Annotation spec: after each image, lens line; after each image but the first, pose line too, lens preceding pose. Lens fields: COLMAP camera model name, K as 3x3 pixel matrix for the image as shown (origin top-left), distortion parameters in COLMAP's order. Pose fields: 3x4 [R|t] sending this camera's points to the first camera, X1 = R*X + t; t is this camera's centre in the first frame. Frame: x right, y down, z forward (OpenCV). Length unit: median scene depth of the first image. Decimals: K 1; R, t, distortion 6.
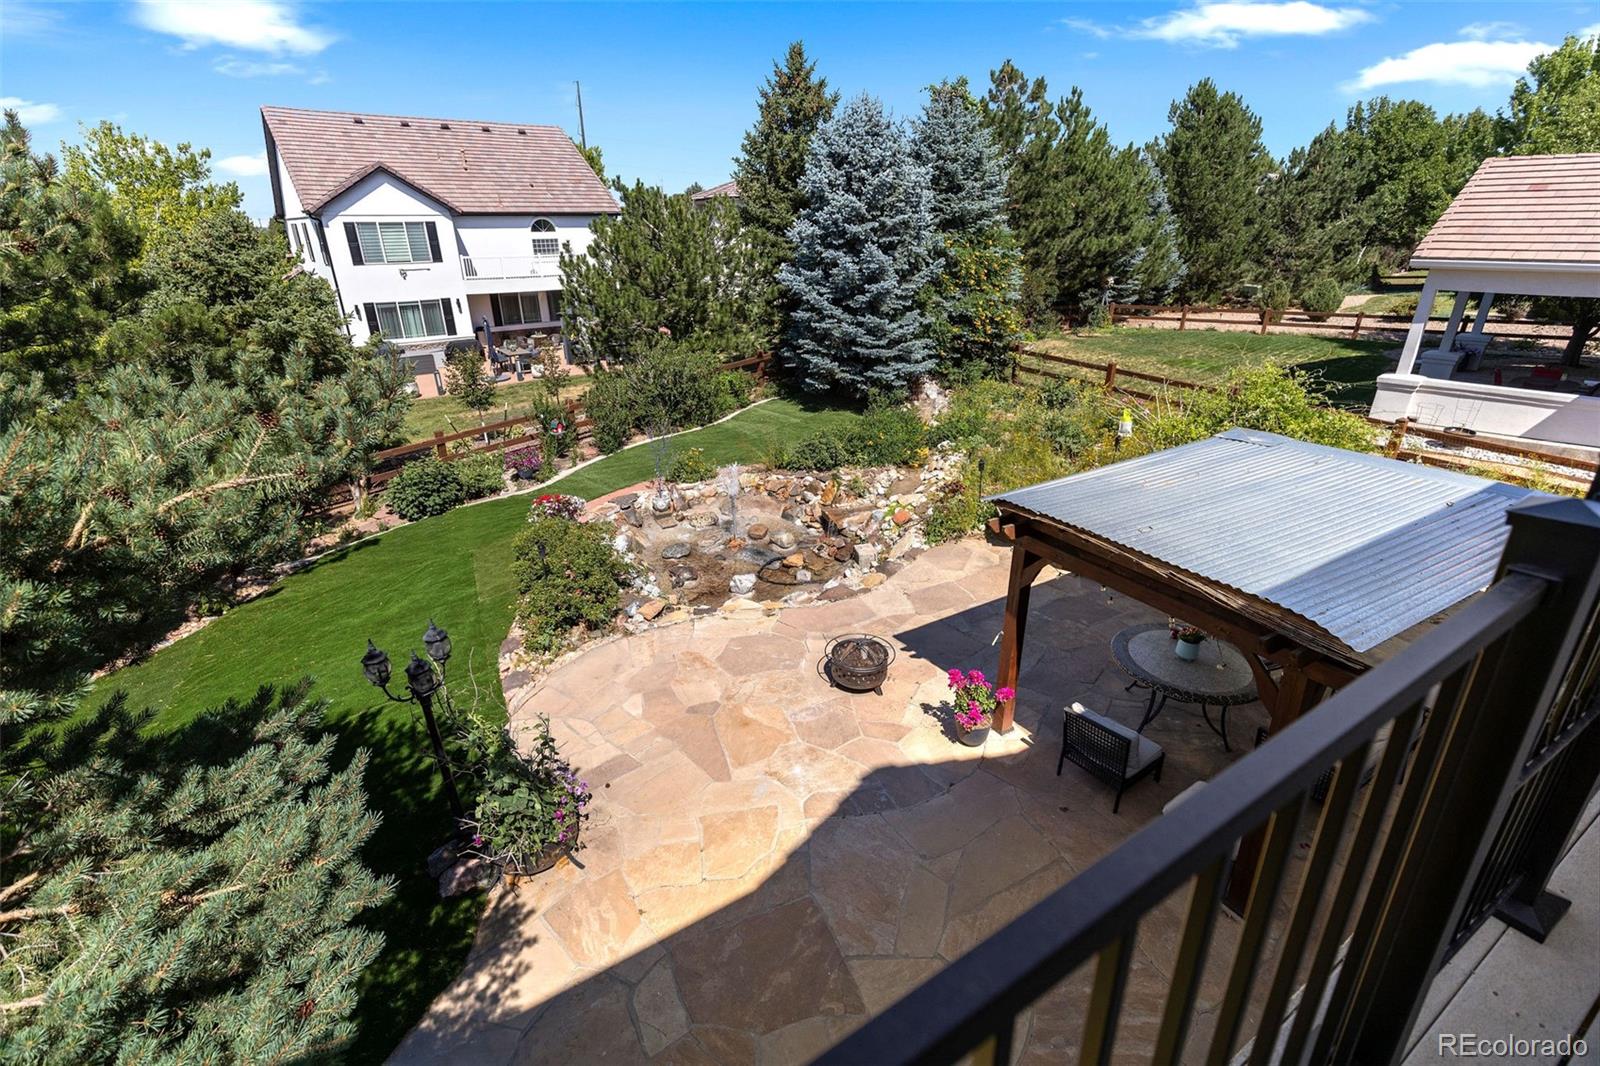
lens RADIAL K [[743.2, 0, 800.0], [0, 743.2, 533.0], [0, 0, 1]] dist [0.000246, 0.000029]
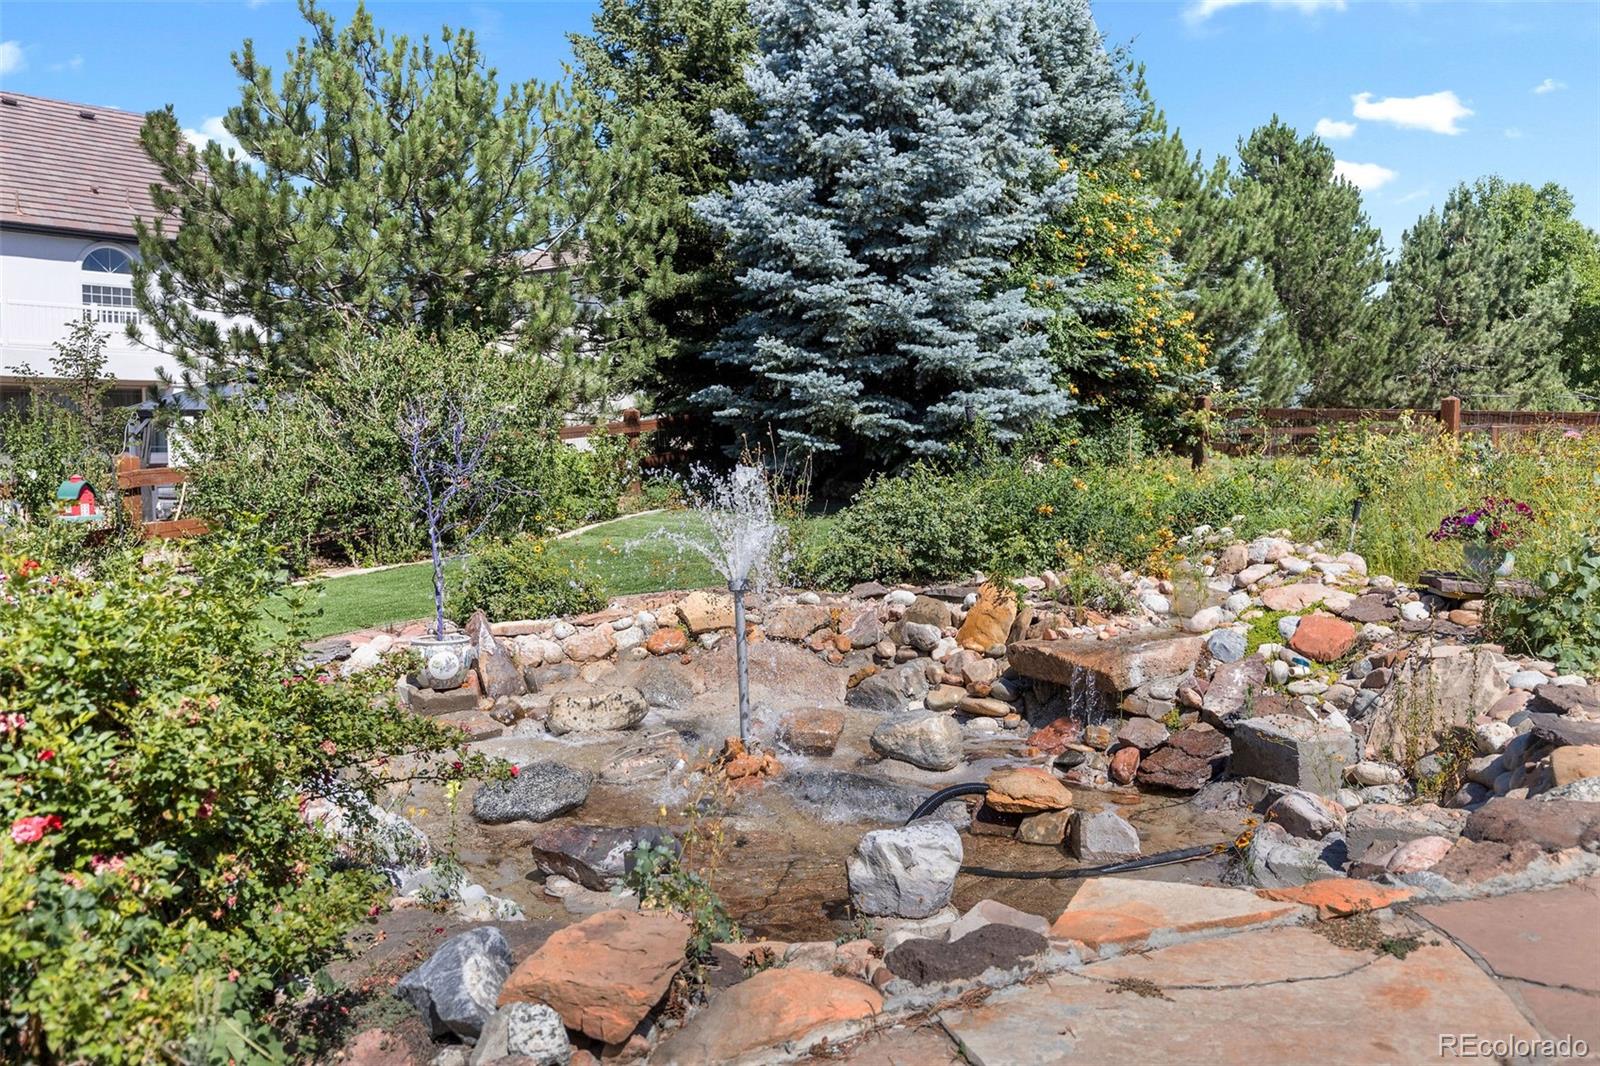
lens RADIAL K [[1213.2, 0, 800.0], [0, 1213.2, 533.0], [0, 0, 1]] dist [-0.003295, -0.007358]
pose [[0.979249, -0.003443, 0.202633, -0.117290], [0.069200, 0.945442, -0.318355, 0.056256], [-0.190482, 0.325771, 0.926061, 0.424415]]
